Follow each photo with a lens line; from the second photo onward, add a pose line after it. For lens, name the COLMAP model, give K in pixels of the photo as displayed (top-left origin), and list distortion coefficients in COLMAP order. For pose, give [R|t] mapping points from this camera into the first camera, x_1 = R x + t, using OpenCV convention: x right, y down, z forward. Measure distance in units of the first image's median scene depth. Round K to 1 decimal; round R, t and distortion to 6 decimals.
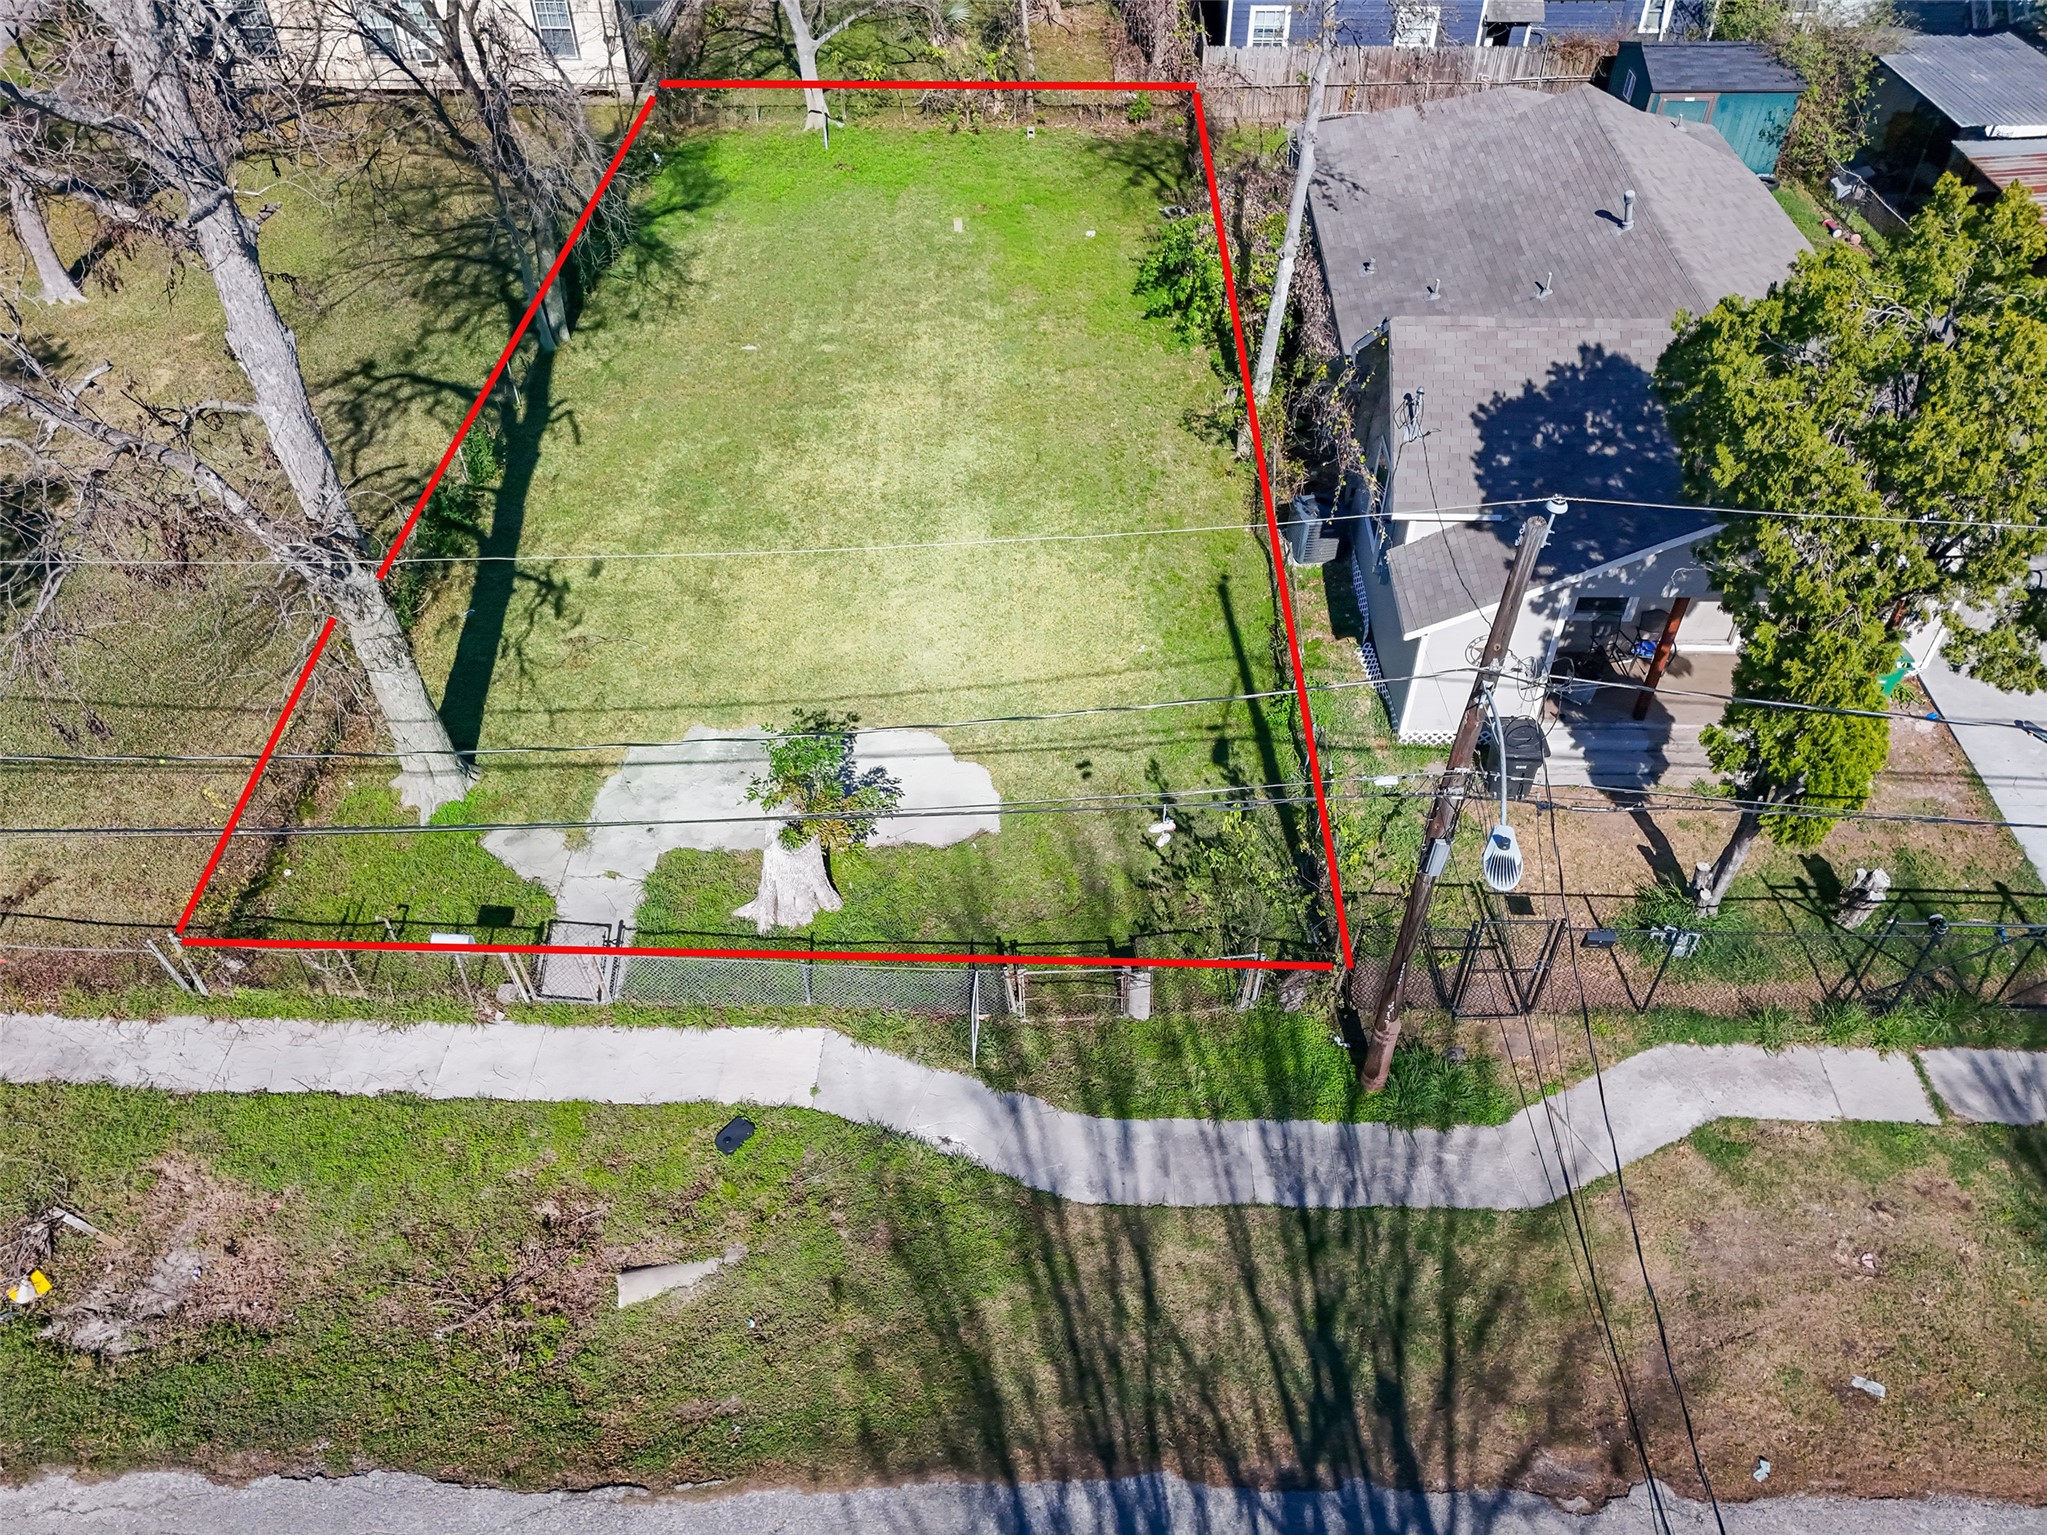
lens RADIAL K [[1488.4, 0, 1011.4], [0, 1488.4, 757.8], [0, 0, 1]] dist [0.057117, -0.037969]
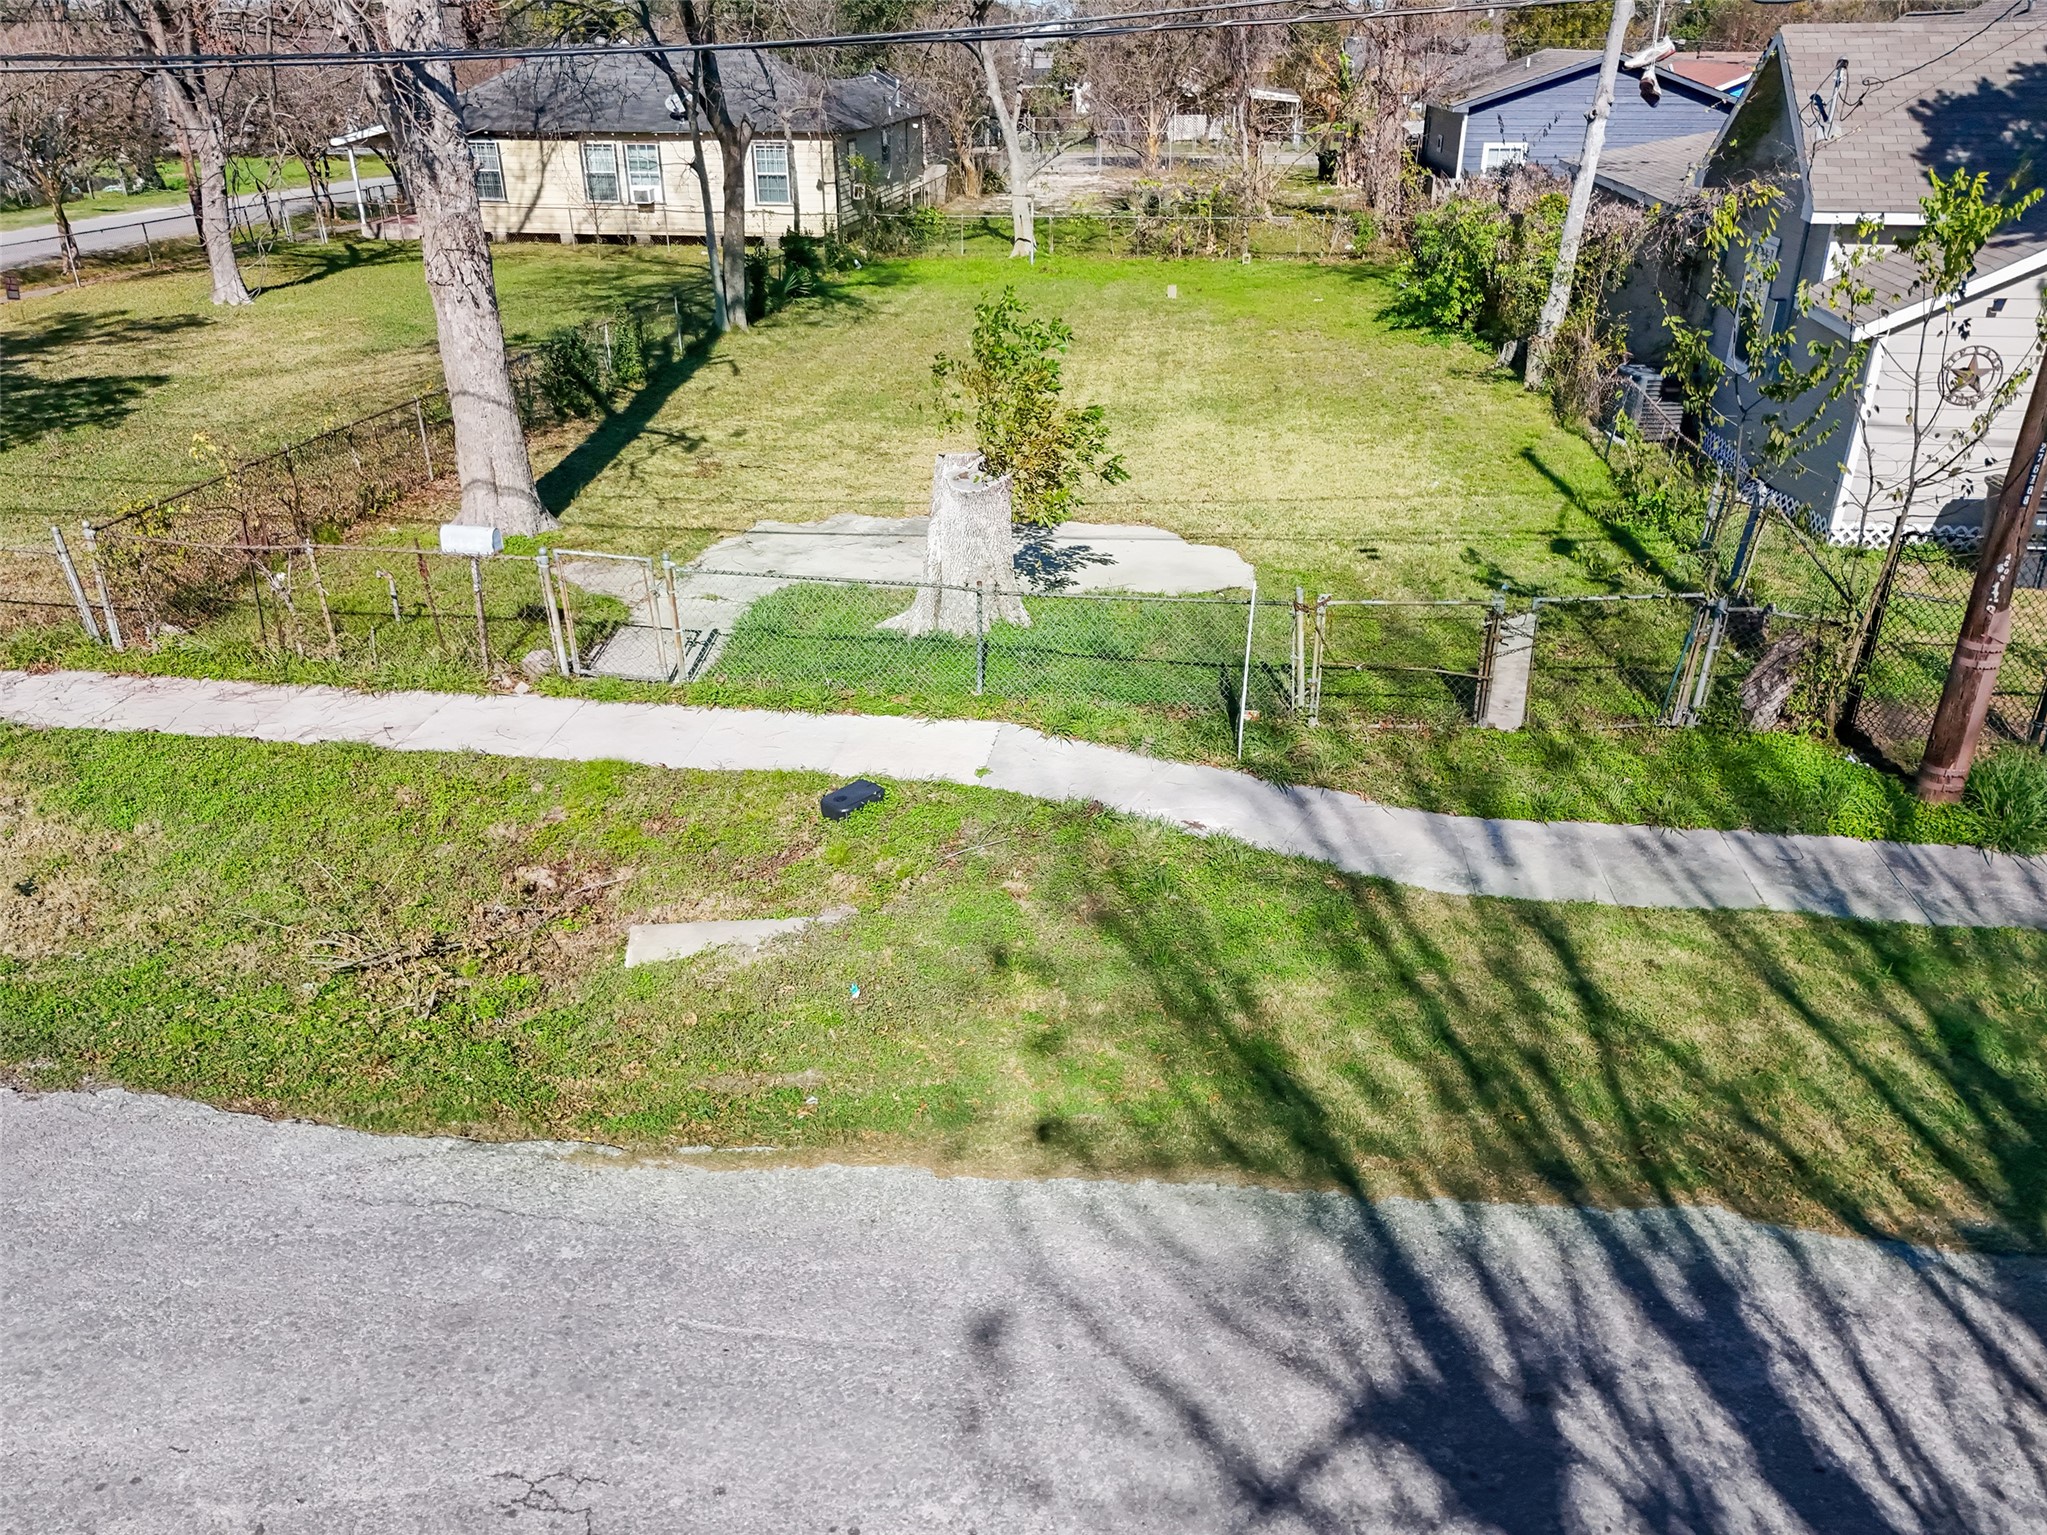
lens RADIAL K [[1488.4, 0, 1015.3], [0, 1488.4, 773.6], [0, 0, 1]] dist [0.057117, -0.037969]
pose [[0.994040, 0.051365, -0.096155, -0.055576], [-0.077157, 0.954607, -0.287702, 0.400123], [0.077012, 0.293406, 0.952881, 0.402887]]
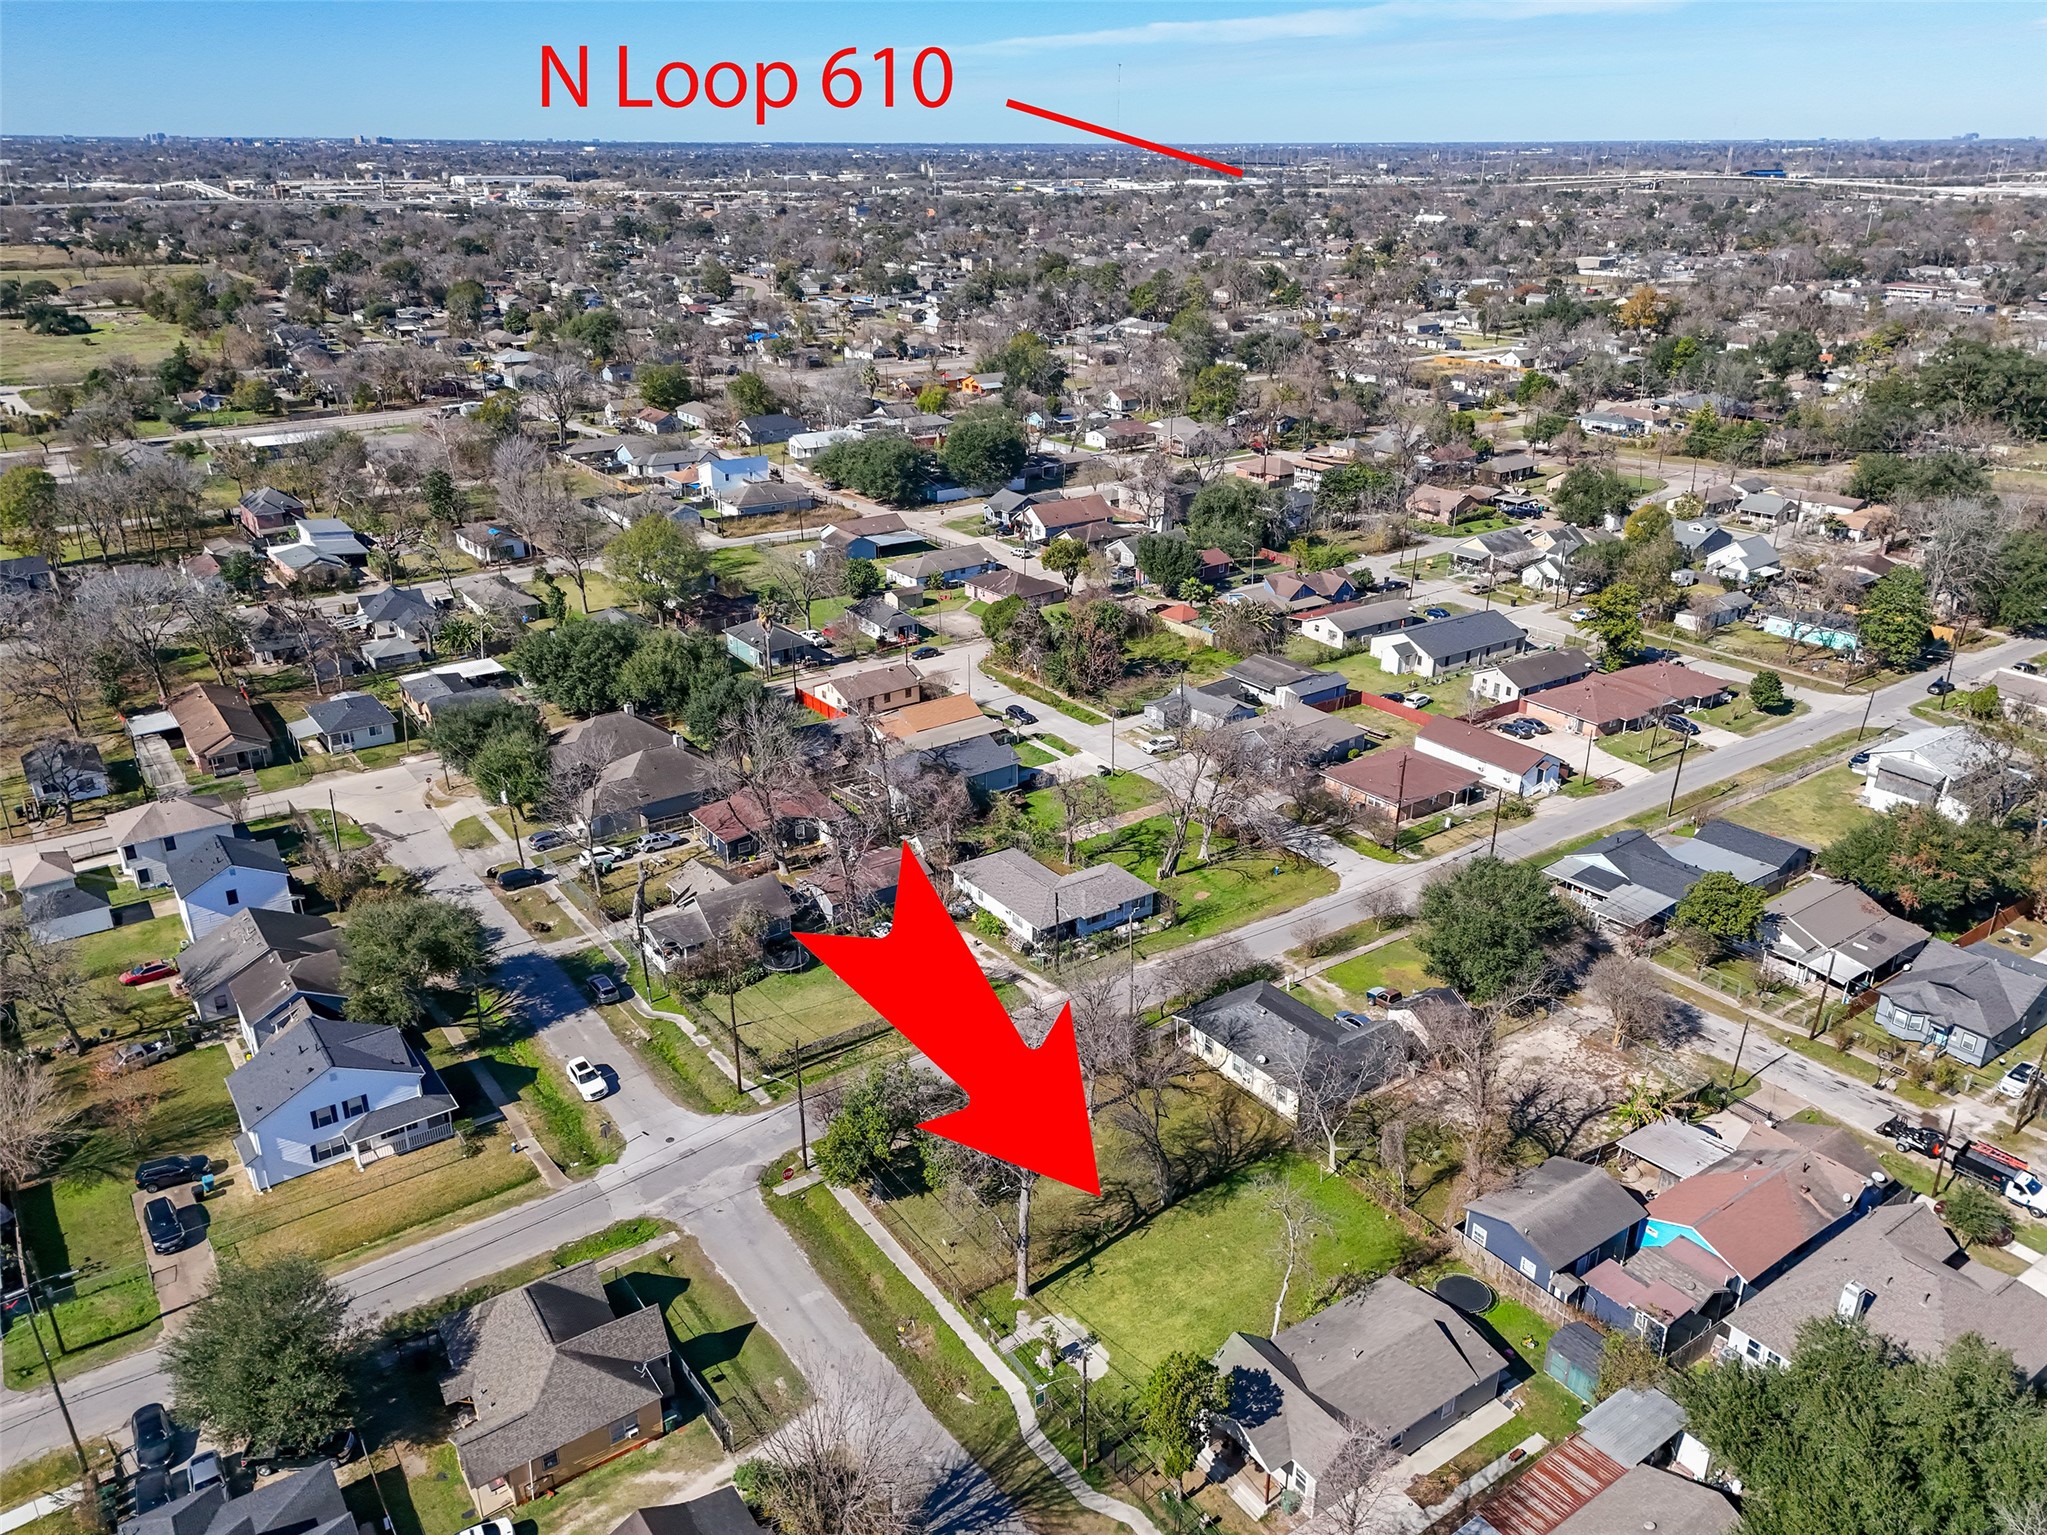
lens RADIAL K [[1488.4, 0, 1026.0], [0, 1488.4, 764.8], [0, 0, 1]] dist [0.057117, -0.037969]
pose [[0.604141, 0.314607, -0.732145, 2.773061], [-0.553366, 0.826748, -0.101361, -0.973410], [0.573410, 0.466381, 0.673565, -3.144967]]
